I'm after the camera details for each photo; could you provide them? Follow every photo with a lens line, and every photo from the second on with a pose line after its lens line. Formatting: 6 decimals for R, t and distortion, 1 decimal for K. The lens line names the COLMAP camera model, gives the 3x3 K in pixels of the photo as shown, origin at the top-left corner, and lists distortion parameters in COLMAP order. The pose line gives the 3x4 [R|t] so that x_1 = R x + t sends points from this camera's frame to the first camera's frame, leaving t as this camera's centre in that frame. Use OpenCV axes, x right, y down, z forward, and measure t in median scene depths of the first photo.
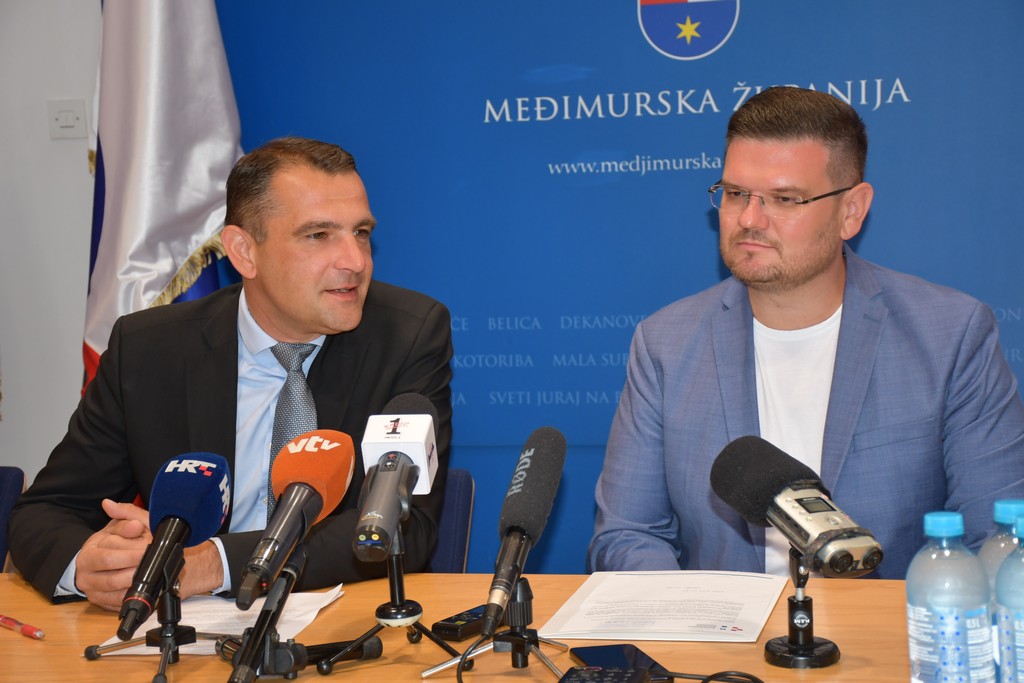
lens RADIAL K [[1941.8, 0, 519.1], [0, 1941.8, 344.5], [0, 0, 1]] dist [0.420102, 0.000000]
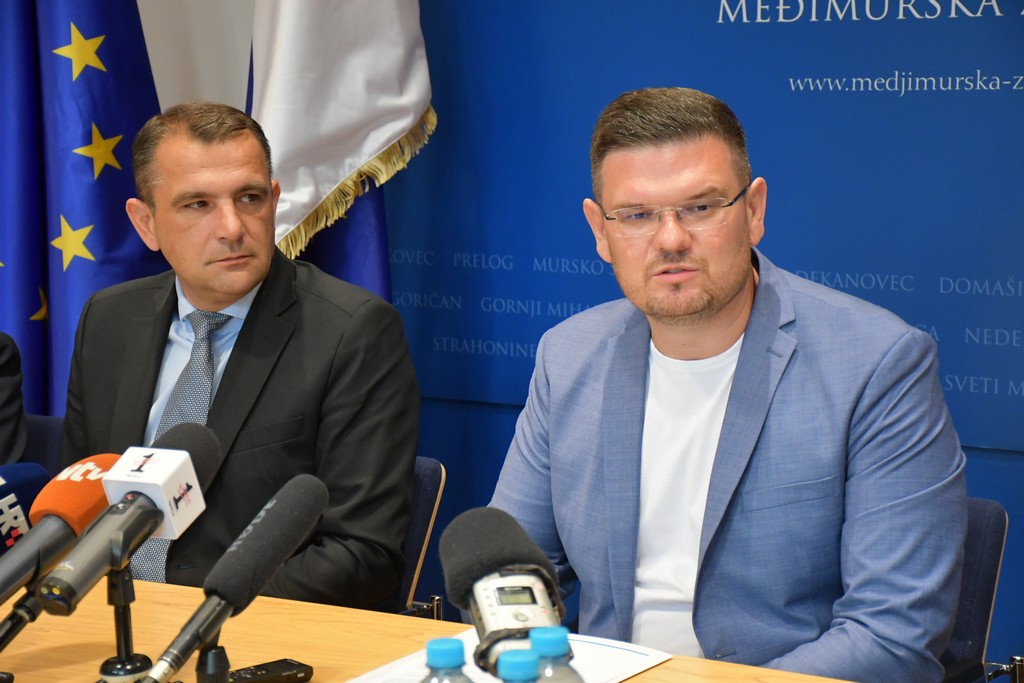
lens RADIAL K [[2630.8, 0, 519.2], [0, 2630.8, 347.4], [0, 0, 1]] dist [0.840213, 0.000000]
pose [[0.943689, 0.067035, -0.323972, 0.283942], [-0.043638, 0.995922, 0.078961, -0.067257], [0.327944, -0.060377, 0.942766, -0.075735]]
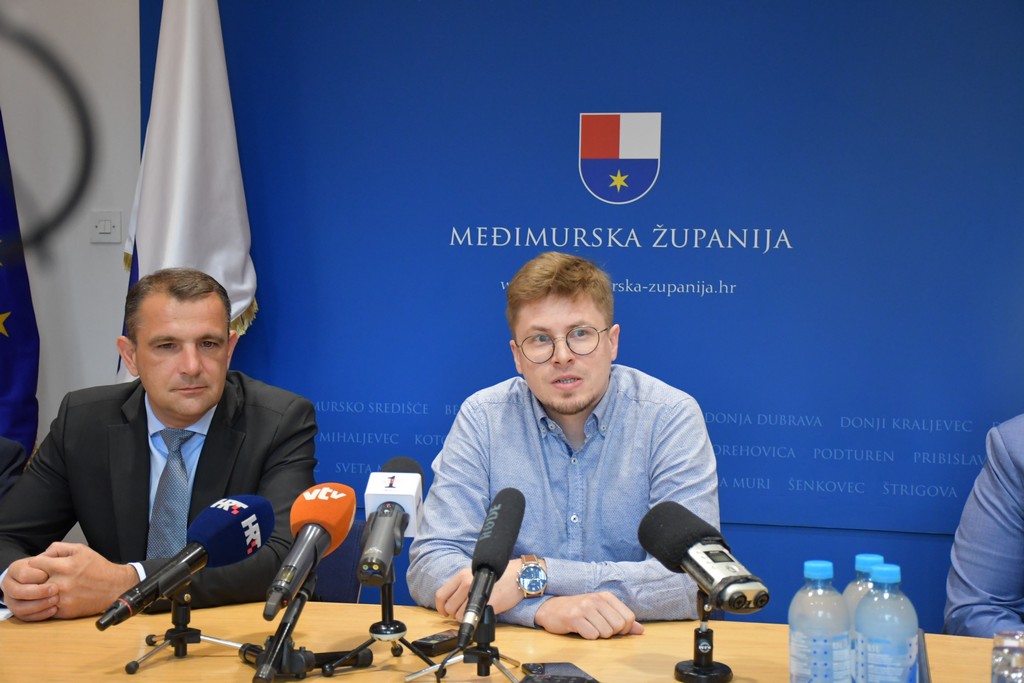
lens RADIAL K [[1690.1, 0, 517.8], [0, 1690.1, 346.4], [0, 0, 1]] dist [0.291576, 0.000000]
pose [[0.997925, 0.048402, 0.042468, -0.018174], [-0.046045, 0.997434, -0.054819, 0.006096], [-0.045012, 0.052749, 0.997593, -0.059689]]
